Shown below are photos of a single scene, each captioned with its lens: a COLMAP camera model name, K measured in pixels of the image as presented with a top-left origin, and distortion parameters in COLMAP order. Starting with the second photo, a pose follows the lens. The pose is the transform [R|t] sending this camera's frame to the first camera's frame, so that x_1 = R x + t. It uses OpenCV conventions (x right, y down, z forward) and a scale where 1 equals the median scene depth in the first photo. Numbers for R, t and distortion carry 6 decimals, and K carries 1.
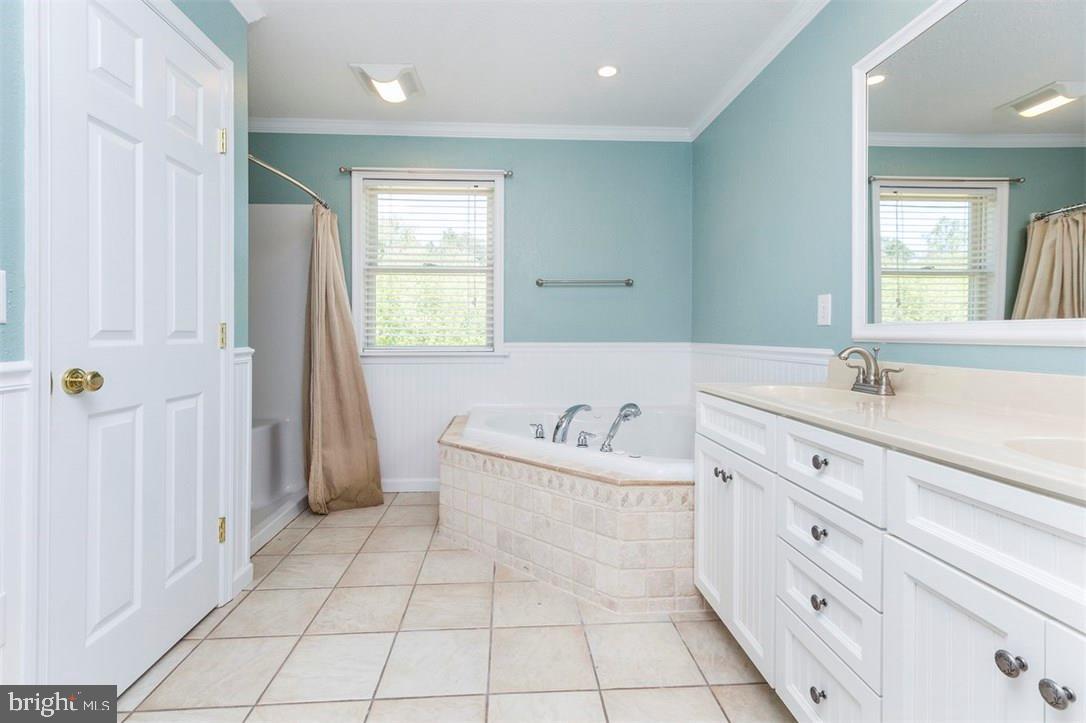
lens RADIAL K [[492.3, 0, 542.6], [0, 492.3, 343.8], [0, 0, 1]] dist [0.002398, 0.000305]
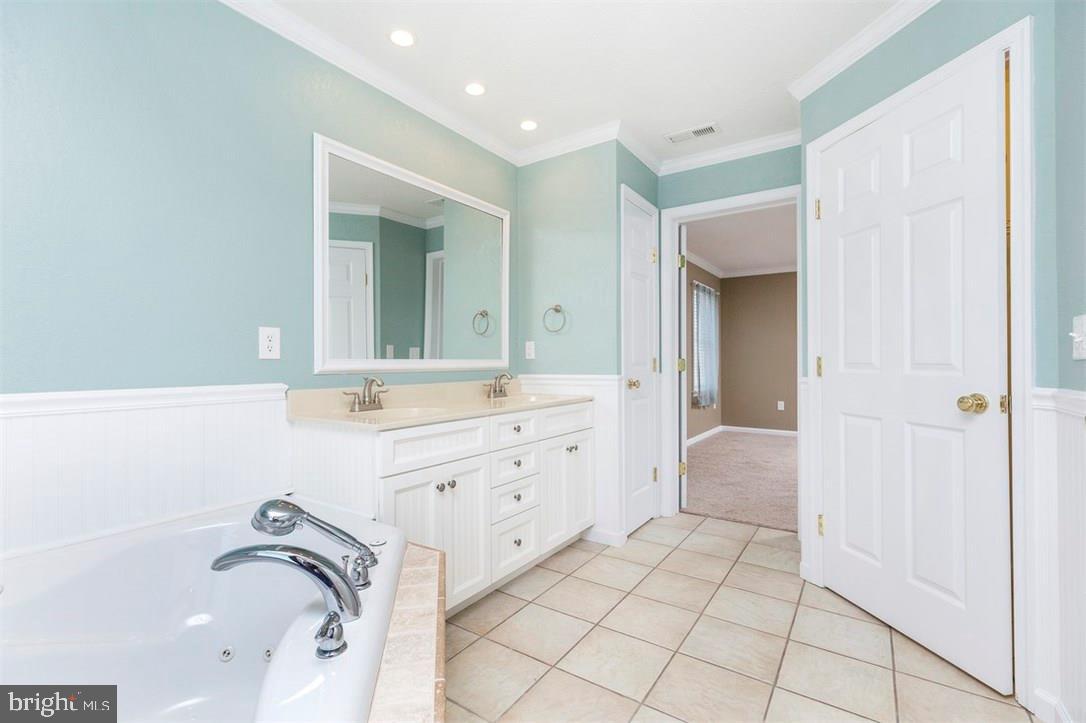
lens RADIAL K [[487.8, 0, 543.0], [0, 487.8, 361.5], [0, 0, 1]] dist [0.000981, 0.000070]
pose [[-0.791890, -0.001628, 0.610661, -0.527311], [0.012729, 0.999735, 0.019171, -0.054725], [-0.610530, 0.022955, -0.791660, 1.768808]]
